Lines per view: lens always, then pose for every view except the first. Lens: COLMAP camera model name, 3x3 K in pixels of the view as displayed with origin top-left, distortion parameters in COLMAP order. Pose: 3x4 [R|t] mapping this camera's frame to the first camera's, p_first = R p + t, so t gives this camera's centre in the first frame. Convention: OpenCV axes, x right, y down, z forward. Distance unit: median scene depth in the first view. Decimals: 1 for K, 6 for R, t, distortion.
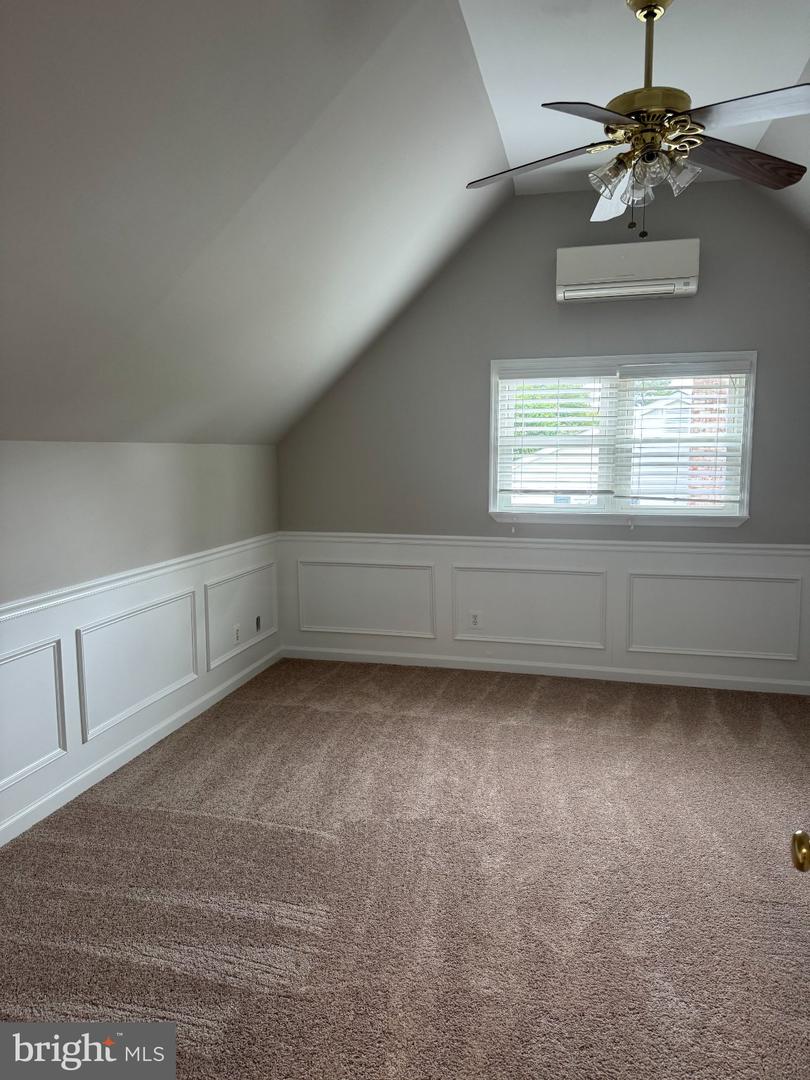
lens RADIAL K [[752.8, 0, 395.0], [0, 752.8, 537.2], [0, 0, 1]] dist [0.058827, -0.081060]
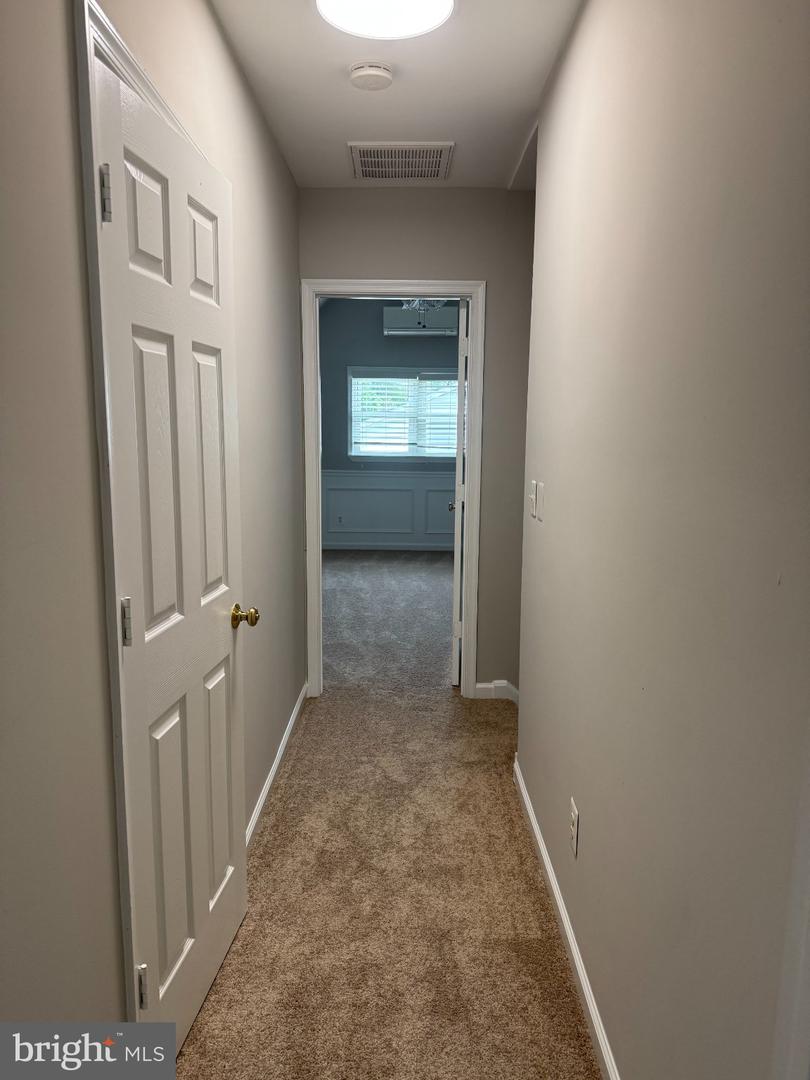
lens RADIAL K [[752.8, 0, 405.2], [0, 752.8, 542.6], [0, 0, 1]] dist [0.058827, -0.081060]
pose [[0.968506, -0.027852, 0.247428, -0.183235], [0.014500, 0.998347, 0.055624, 0.073051], [-0.248568, -0.050284, 0.967308, -0.721853]]
